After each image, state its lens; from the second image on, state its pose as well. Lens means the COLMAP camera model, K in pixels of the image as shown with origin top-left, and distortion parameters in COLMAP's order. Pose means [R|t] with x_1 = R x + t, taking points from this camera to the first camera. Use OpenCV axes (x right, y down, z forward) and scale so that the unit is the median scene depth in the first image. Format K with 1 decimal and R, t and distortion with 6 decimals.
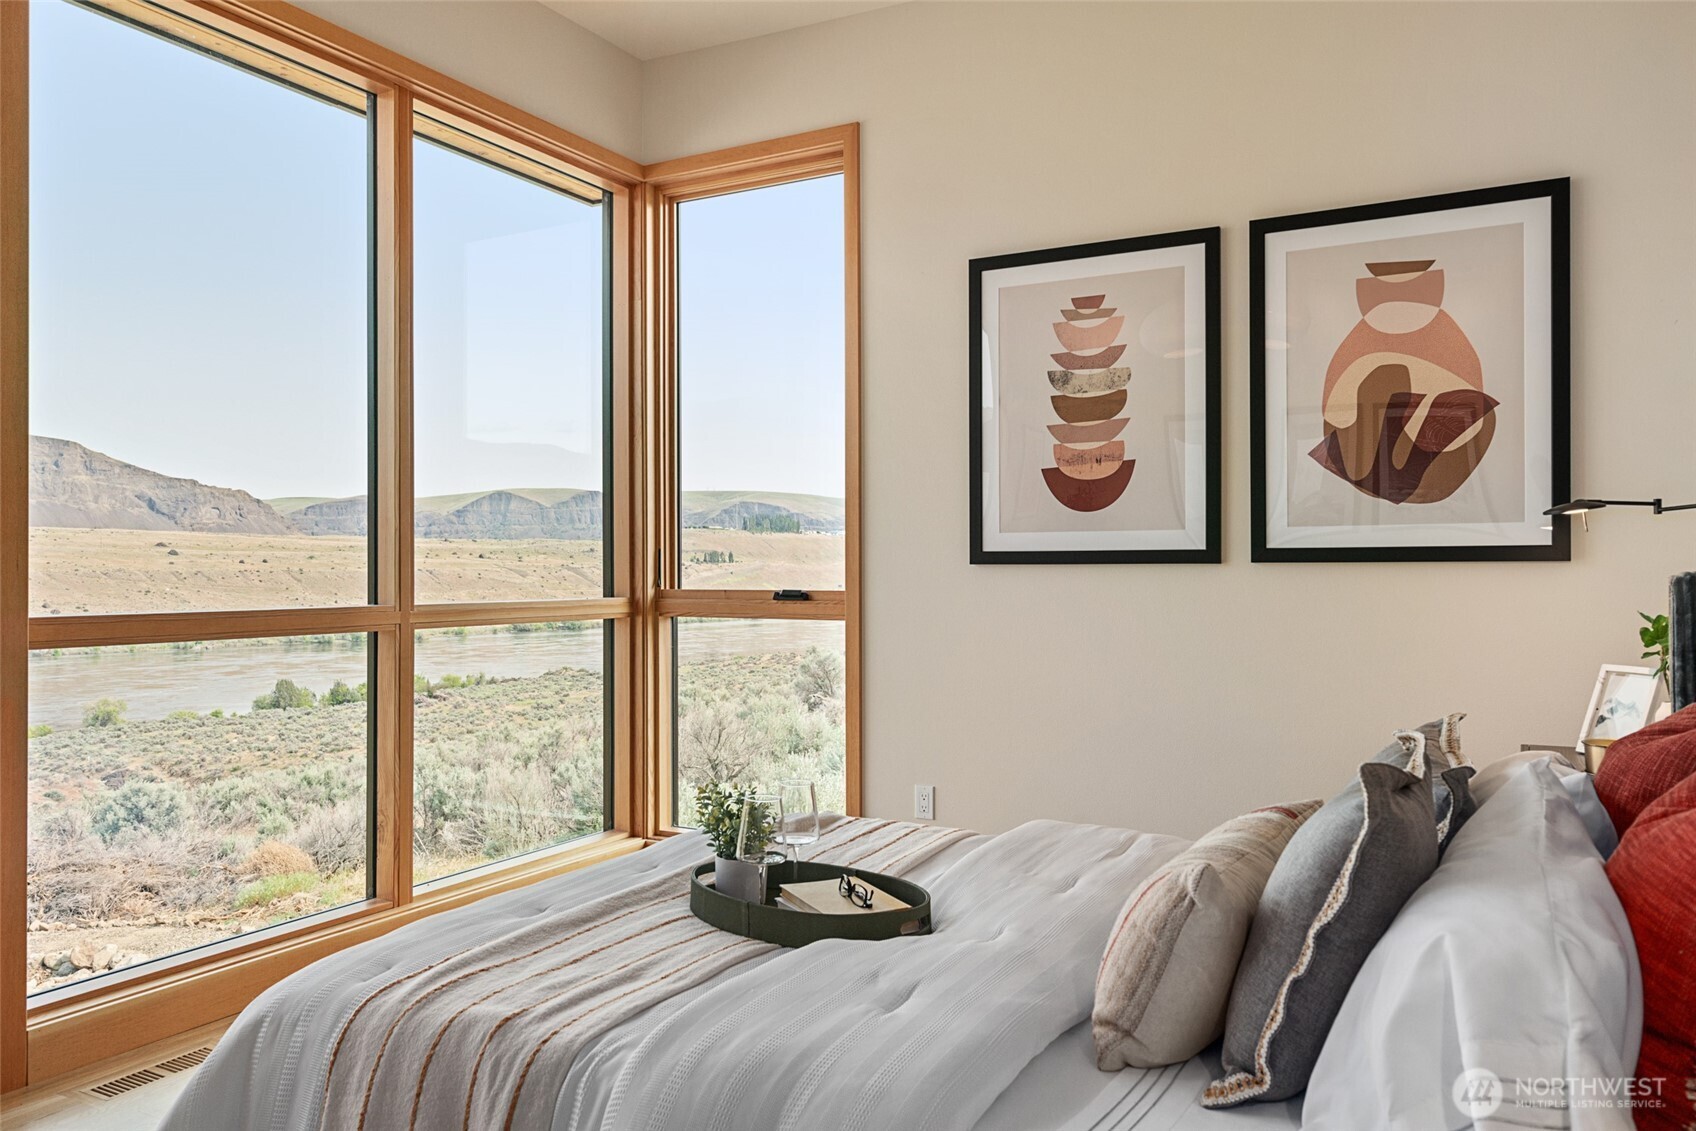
lens RADIAL K [[1250.5, 0, 844.5], [0, 1250.5, 557.5], [0, 0, 1]] dist [0.000786, 0.012283]
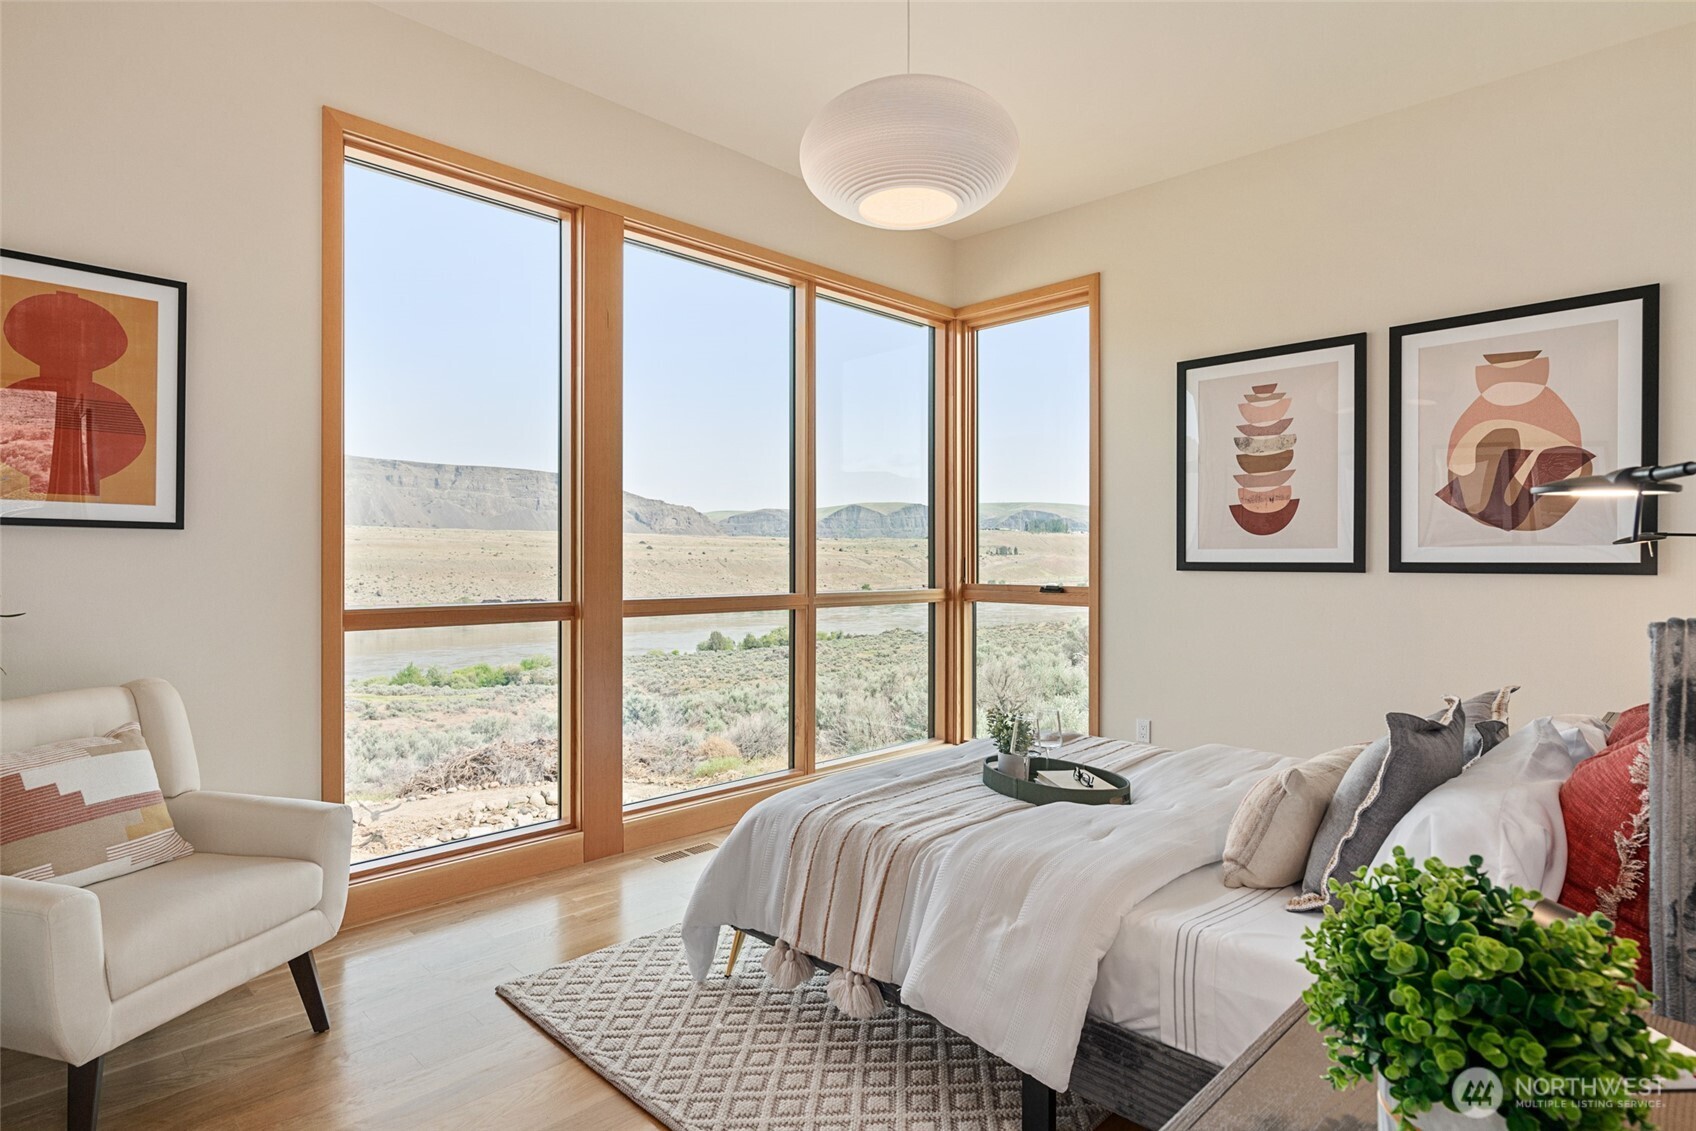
lens RADIAL K [[904.5, 0, 831.4], [0, 904.5, 563.6], [0, 0, 1]] dist [0.002194, 0.002190]
pose [[0.957693, 0.004773, -0.287754, 0.020036], [-0.000518, 0.999889, 0.014860, -0.020464], [0.287793, -0.014082, 0.957589, -0.145901]]
